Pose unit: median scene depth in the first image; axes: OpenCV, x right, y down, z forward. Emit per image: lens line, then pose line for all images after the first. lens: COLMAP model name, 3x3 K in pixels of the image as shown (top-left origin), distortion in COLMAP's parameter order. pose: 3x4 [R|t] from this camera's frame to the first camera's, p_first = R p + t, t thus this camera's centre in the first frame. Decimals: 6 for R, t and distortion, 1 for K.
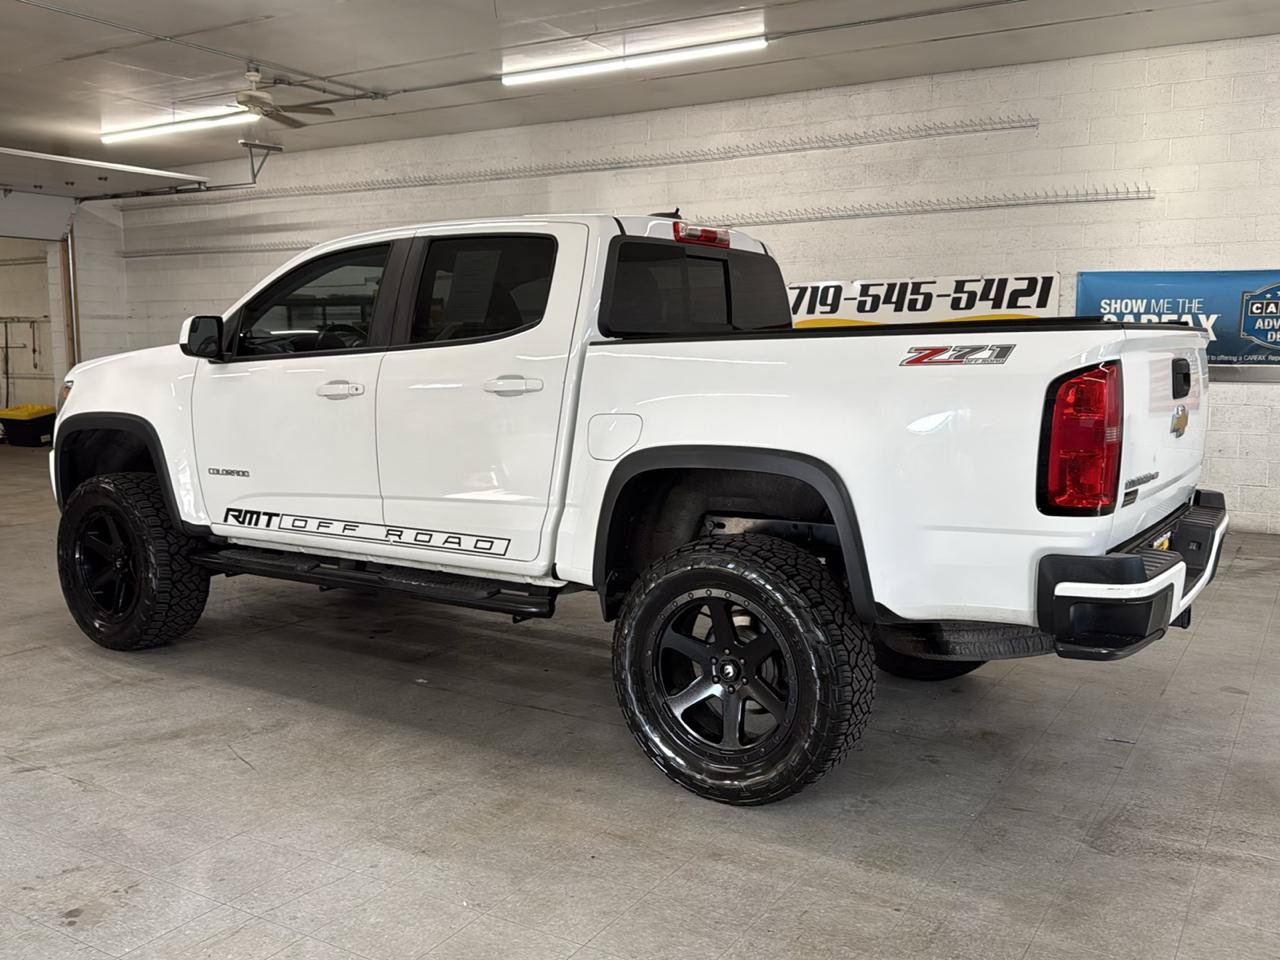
lens RADIAL K [[1144.1, 0, 632.8], [0, 1144.1, 479.3], [0, 0, 1]] dist [0.111295, -0.181277]
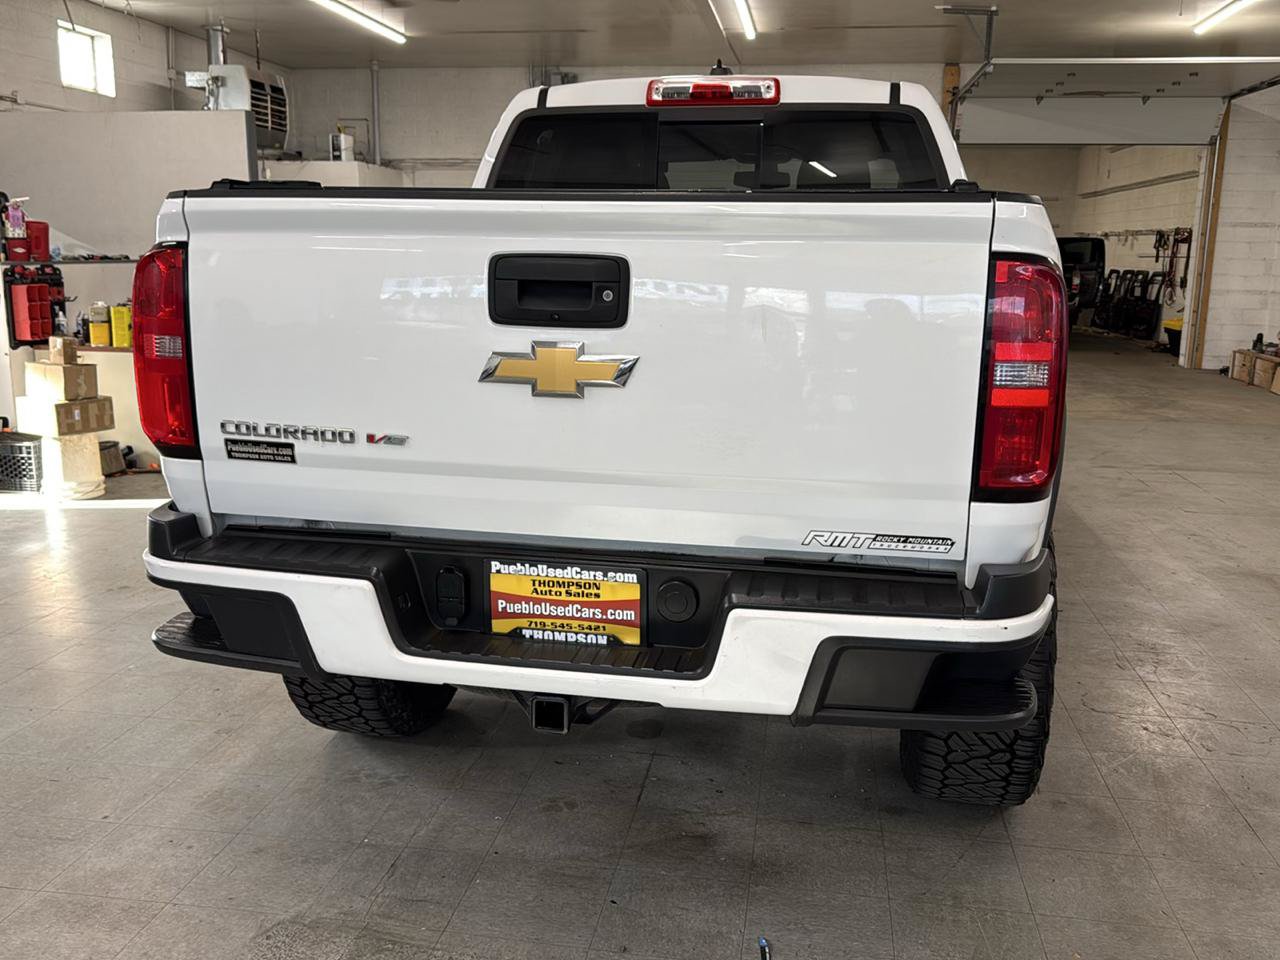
lens RADIAL K [[1144.1, 0, 637.6], [0, 1144.1, 477.5], [0, 0, 1]] dist [0.111295, -0.181277]
pose [[0.377770, 0.187455, -0.906725, 0.750157], [-0.125076, 0.980646, 0.150627, -0.064983], [0.917413, 0.056508, 0.393905, 0.623703]]
